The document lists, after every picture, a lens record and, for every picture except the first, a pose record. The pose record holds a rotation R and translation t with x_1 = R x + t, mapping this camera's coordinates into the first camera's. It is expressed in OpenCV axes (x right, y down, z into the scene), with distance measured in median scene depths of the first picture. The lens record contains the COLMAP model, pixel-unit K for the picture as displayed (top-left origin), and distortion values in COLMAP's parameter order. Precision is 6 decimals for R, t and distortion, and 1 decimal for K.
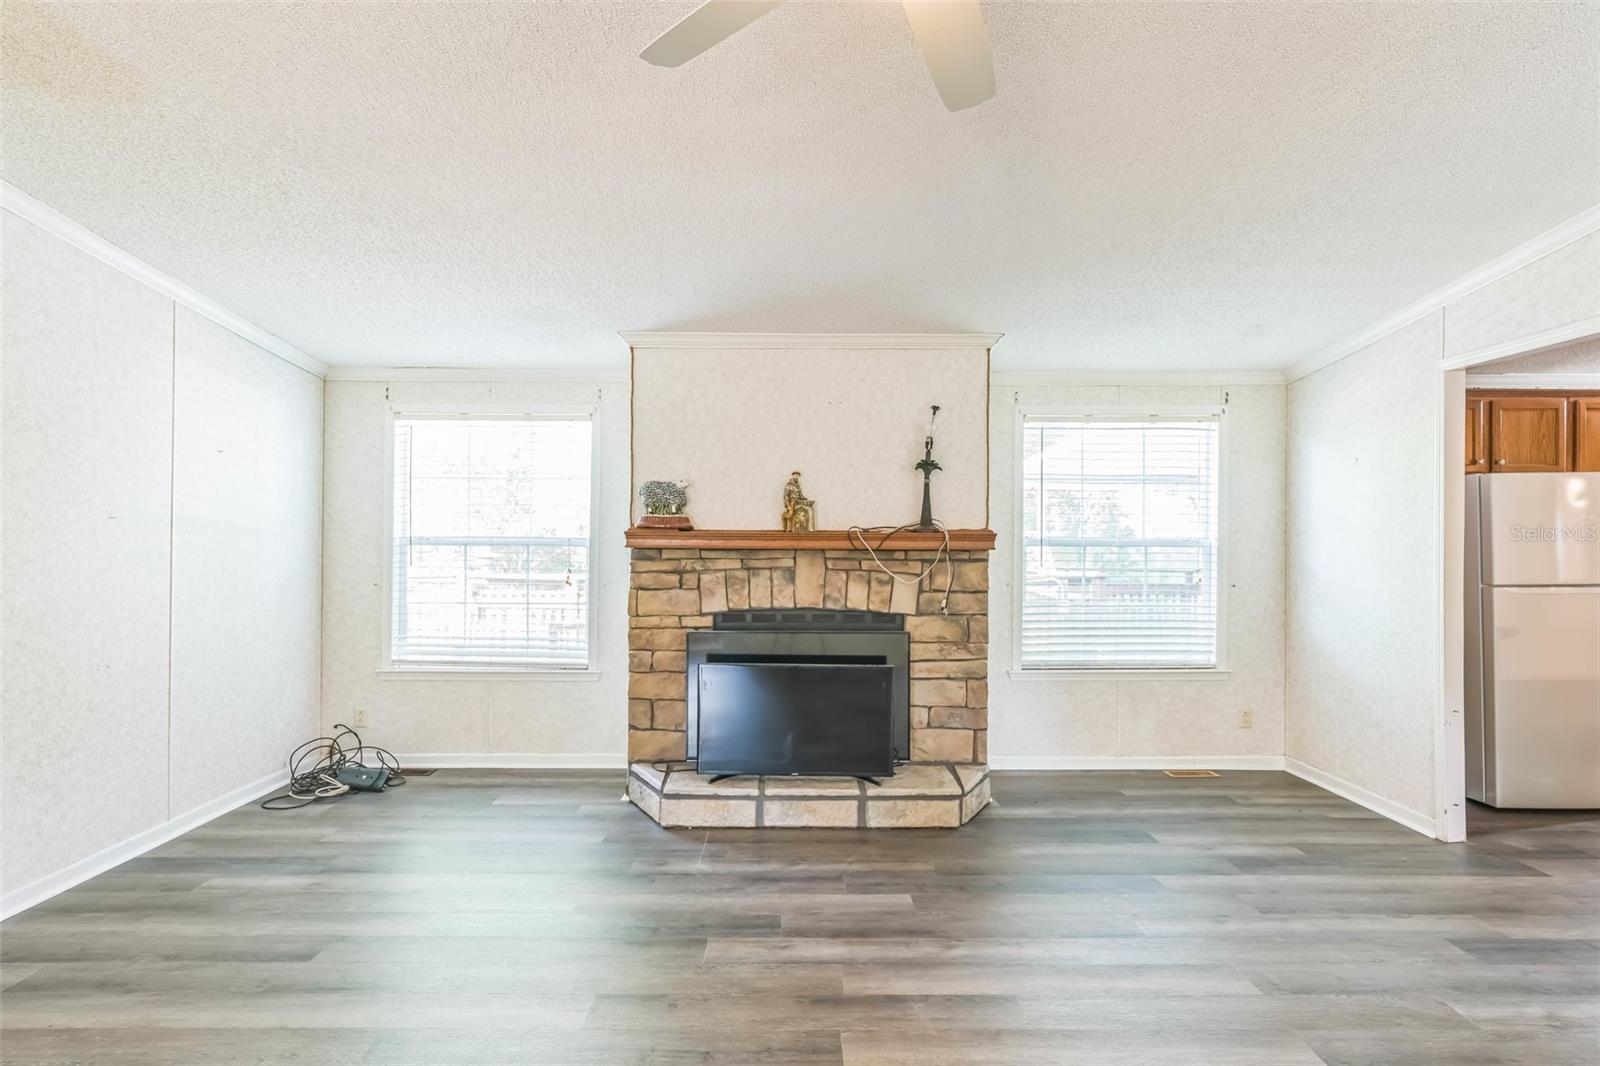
lens RADIAL K [[886.9, 0, 806.2], [0, 886.9, 536.8], [0, 0, 1]] dist [-0.001340, 0.001173]
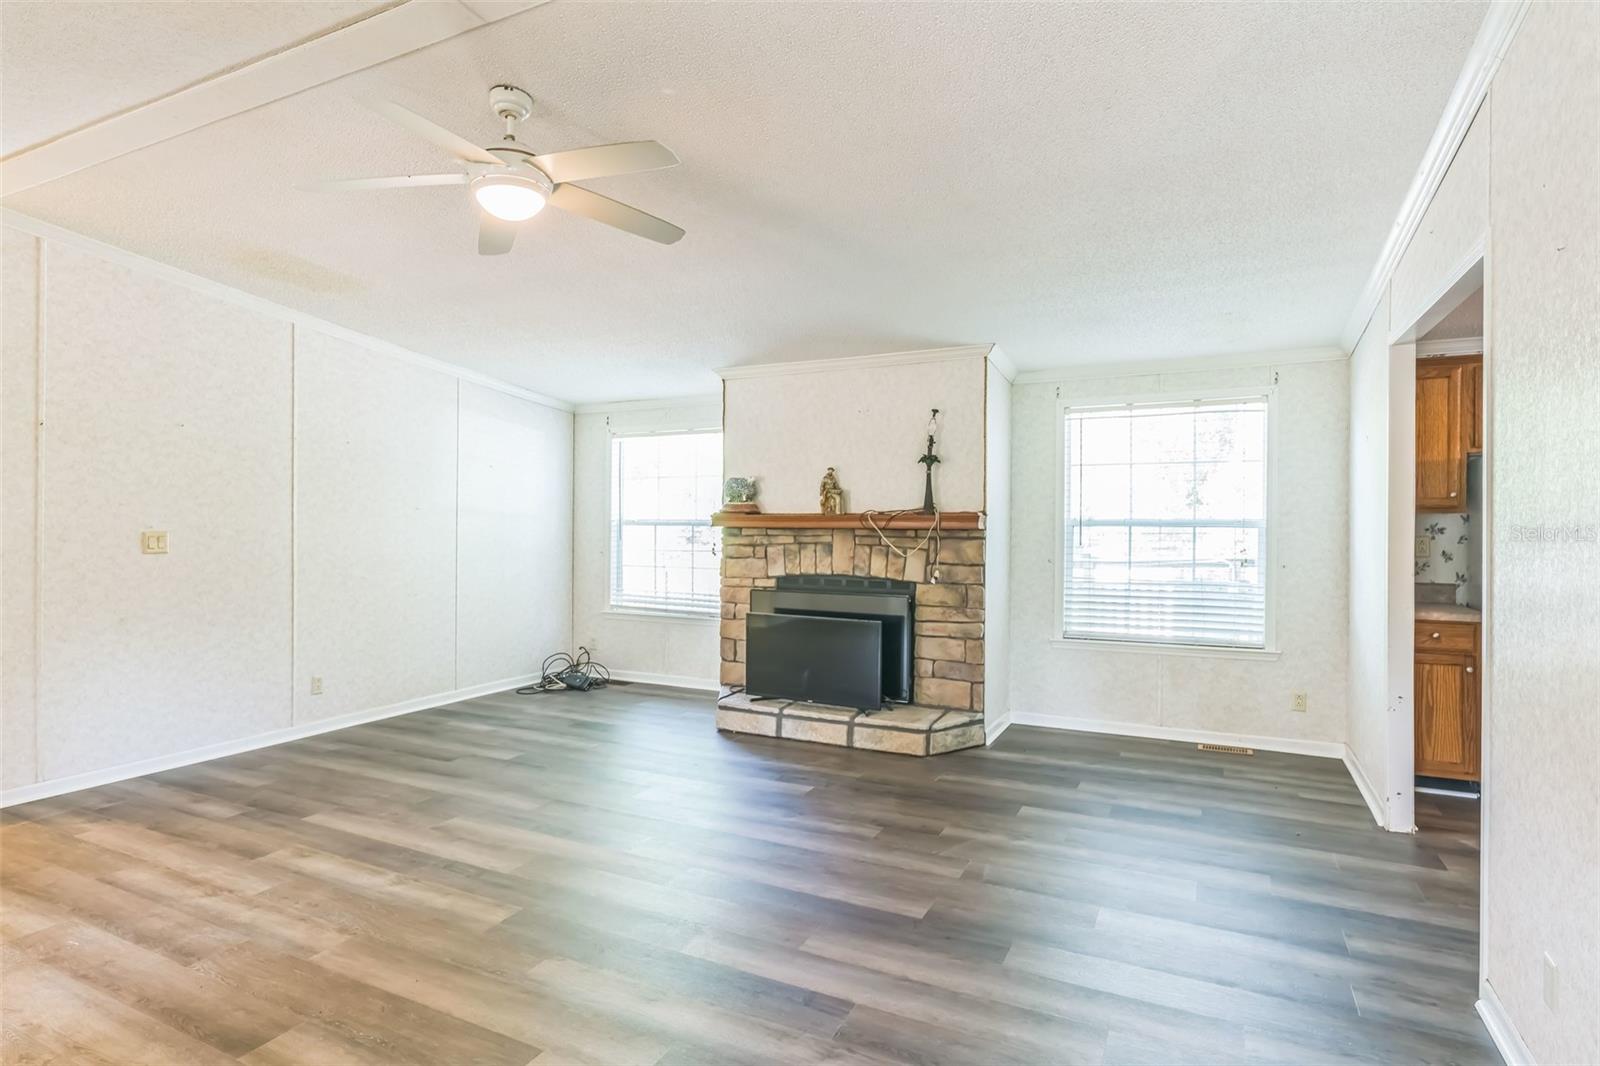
lens RADIAL K [[849.6, 0, 801.4], [0, 849.6, 520.5], [0, 0, 1]] dist [-0.006174, 0.000098]
pose [[0.889974, -0.002417, -0.456004, 0.503878], [0.002333, 0.999997, -0.000746, 0.003544], [0.456005, -0.000400, 0.889977, -0.104647]]
